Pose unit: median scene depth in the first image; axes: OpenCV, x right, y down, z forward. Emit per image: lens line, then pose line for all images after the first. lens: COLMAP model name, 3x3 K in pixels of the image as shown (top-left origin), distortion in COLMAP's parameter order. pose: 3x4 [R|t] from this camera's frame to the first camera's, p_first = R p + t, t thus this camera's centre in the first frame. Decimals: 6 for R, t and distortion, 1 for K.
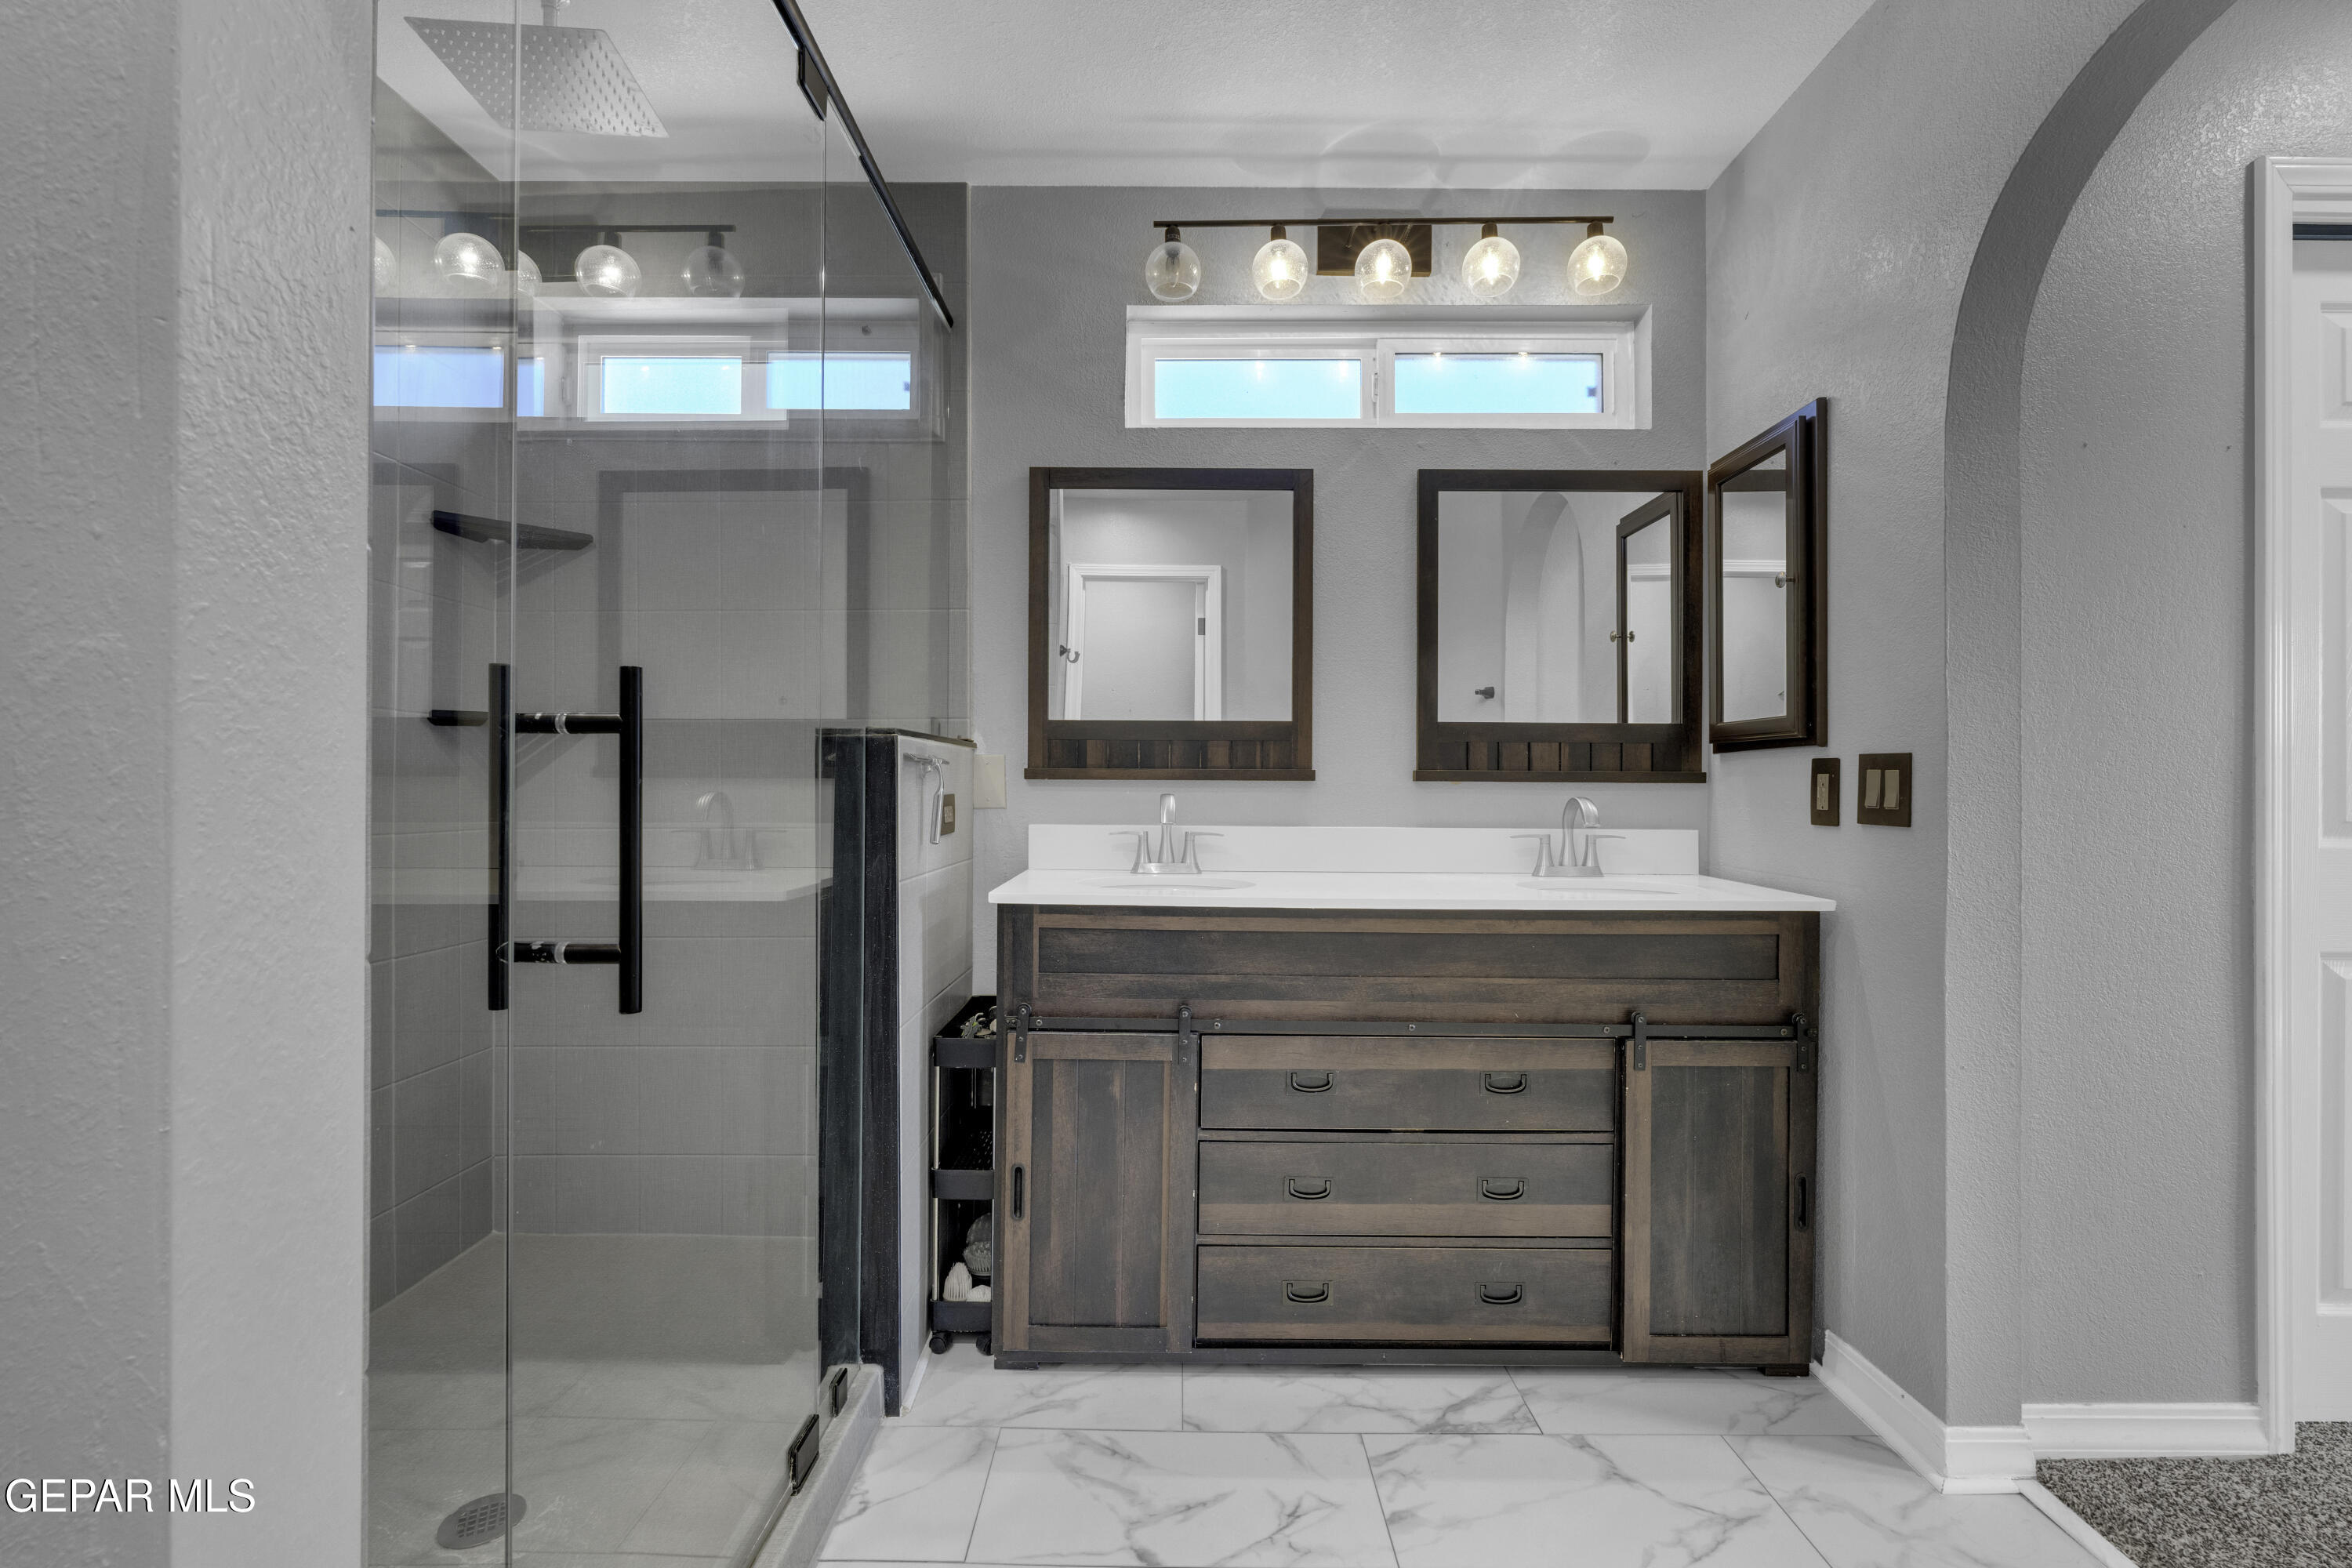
lens RADIAL K [[1051.2, 0, 1171.1], [0, 1051.2, 776.3], [0, 0, 1]] dist [-0.004289, 0.000283]
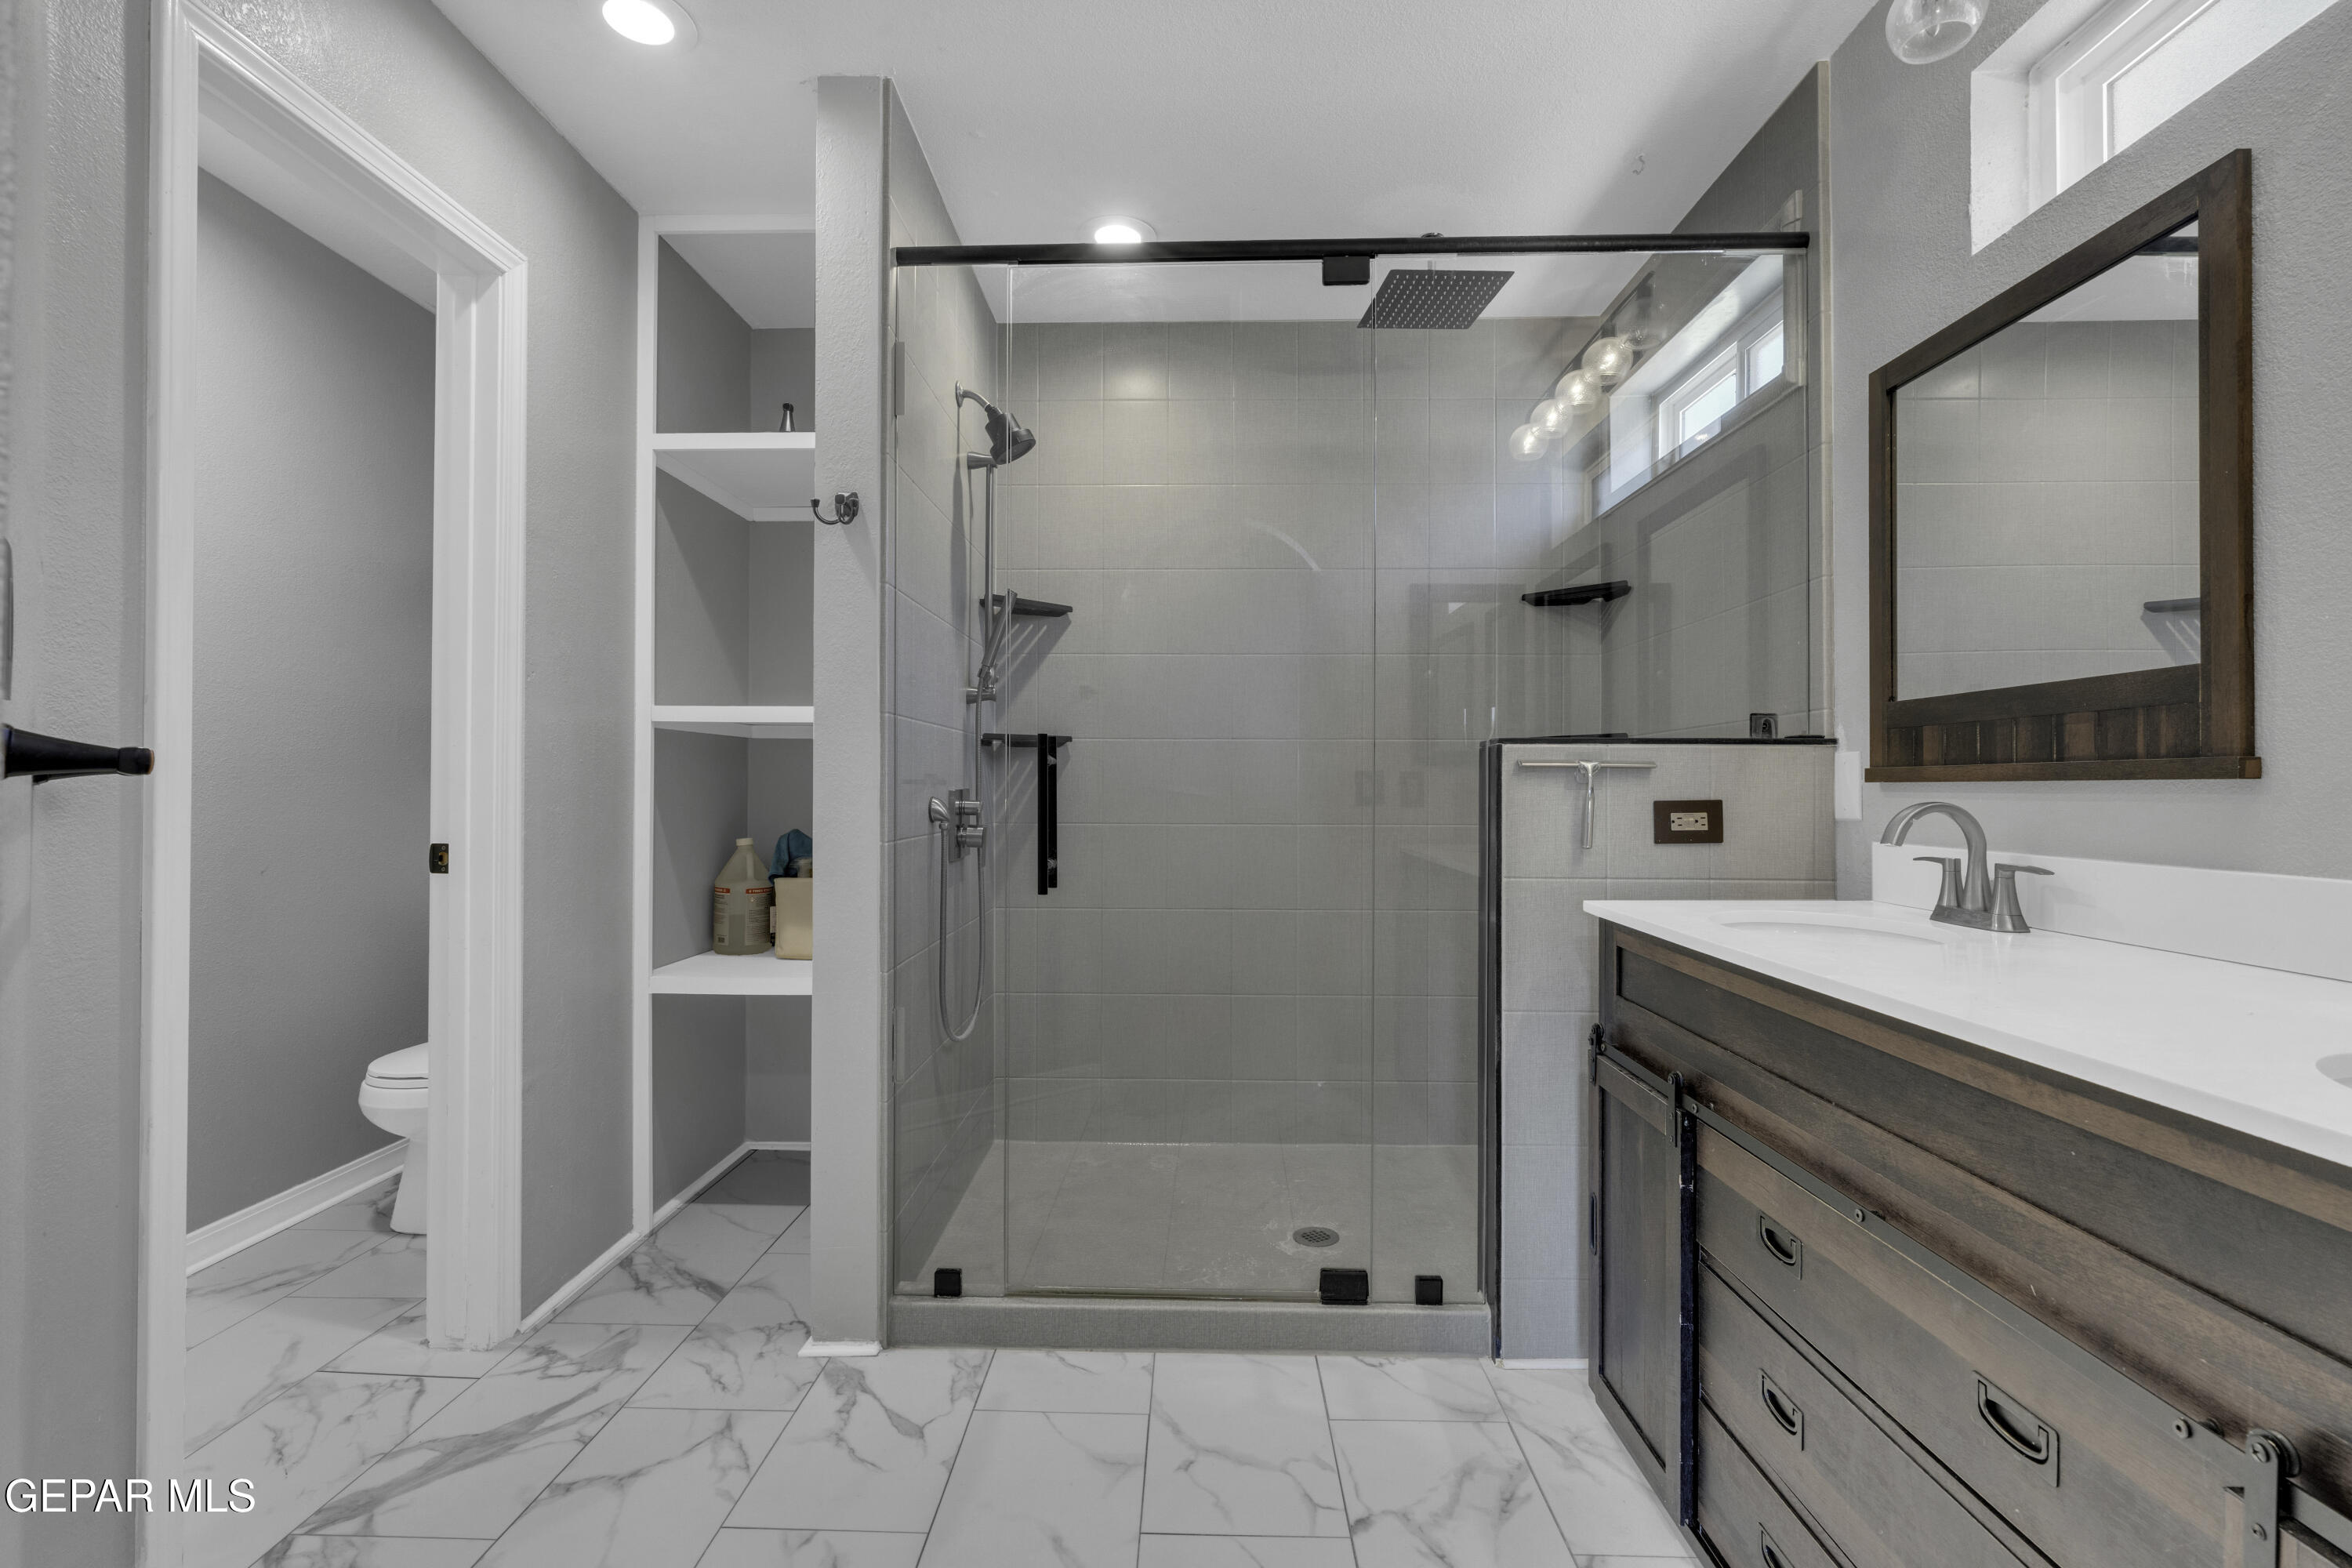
lens RADIAL K [[1051.2, 0, 1171.1], [0, 1051.2, 776.3], [0, 0, 1]] dist [-0.004289, 0.000283]
pose [[-0.010991, -0.015457, -0.999820, 0.788976], [0.003624, 0.999873, -0.015498, 0.010489], [0.999933, -0.003794, -0.010934, 0.628299]]
